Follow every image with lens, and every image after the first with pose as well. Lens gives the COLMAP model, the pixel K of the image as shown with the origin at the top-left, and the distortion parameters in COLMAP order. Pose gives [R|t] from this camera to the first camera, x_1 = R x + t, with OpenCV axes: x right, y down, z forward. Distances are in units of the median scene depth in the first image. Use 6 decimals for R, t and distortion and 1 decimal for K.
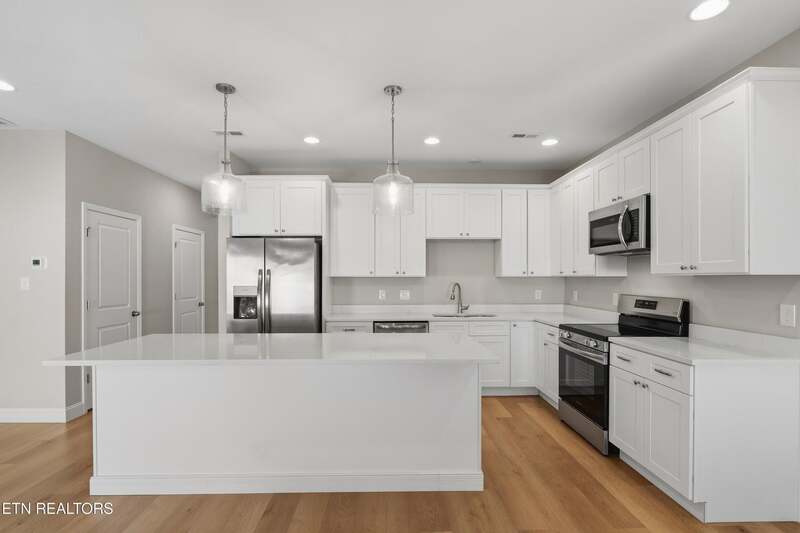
lens RADIAL K [[373.9, 0, 391.8], [0, 373.9, 277.9], [0, 0, 1]] dist [-0.005367, 0.000194]
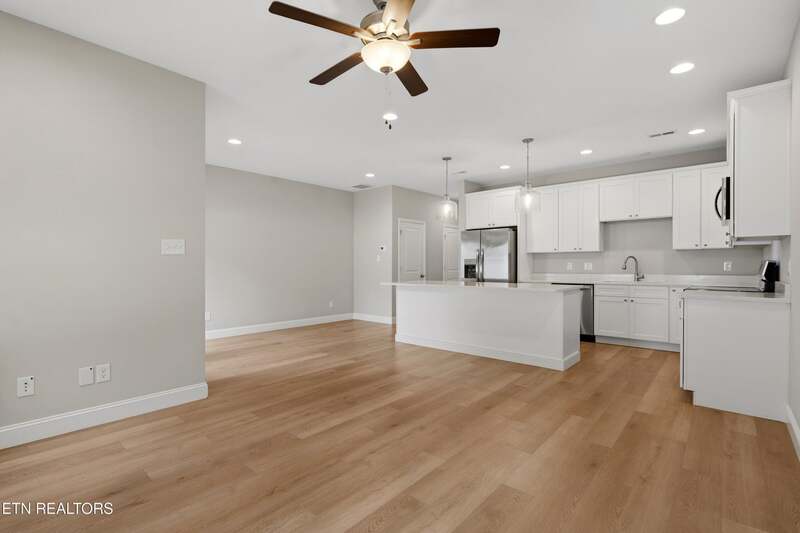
lens RADIAL K [[373.9, 0, 400.2], [0, 373.9, 266.5], [0, 0, 1]] dist [-0.005367, 0.000194]
pose [[0.739123, 0.001079, -0.673570, 0.454215], [0.001985, 0.999991, 0.003780, 0.043525], [0.673568, -0.004131, 0.739114, -0.415105]]
